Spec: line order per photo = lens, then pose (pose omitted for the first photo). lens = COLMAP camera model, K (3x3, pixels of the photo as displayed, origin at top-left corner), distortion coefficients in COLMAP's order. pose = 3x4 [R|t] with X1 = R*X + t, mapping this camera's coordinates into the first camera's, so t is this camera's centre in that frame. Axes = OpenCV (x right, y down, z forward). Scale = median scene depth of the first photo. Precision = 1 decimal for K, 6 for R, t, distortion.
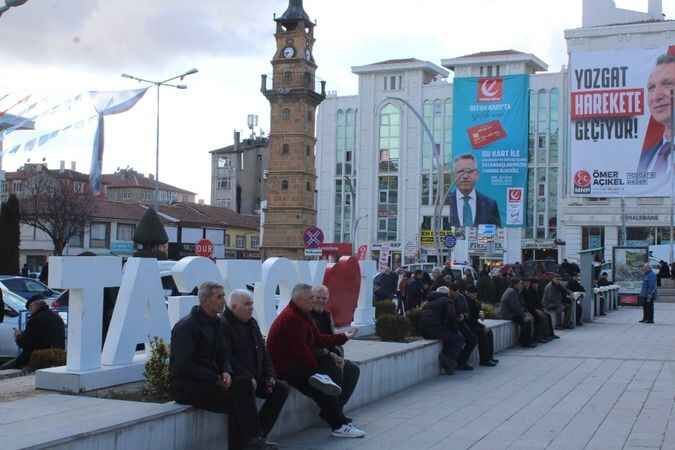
lens RADIAL K [[934.8, 0, 337.5], [0, 934.8, 225.0], [0, 0, 1]] dist [-0.070519, 0.160210]
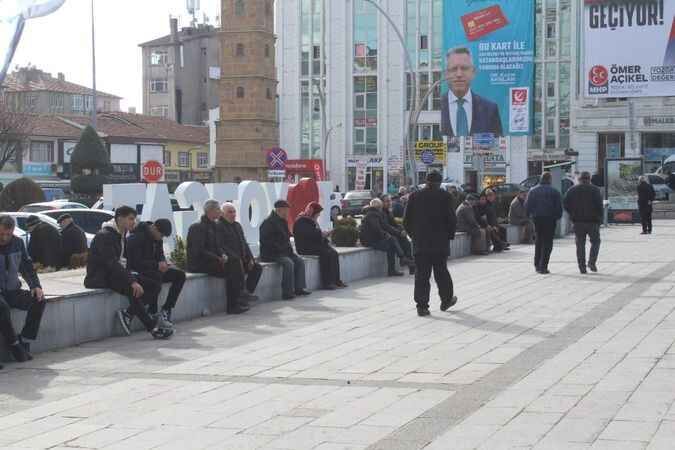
lens RADIAL K [[1260.5, 0, 337.5], [0, 1260.5, 225.0], [0, 0, 1]] dist [-0.000483, 0.129843]
pose [[0.999456, -0.024312, 0.022276, 0.002435], [0.022603, 0.997003, 0.073990, -0.004665], [-0.024008, -0.073446, 0.997010, -0.114583]]
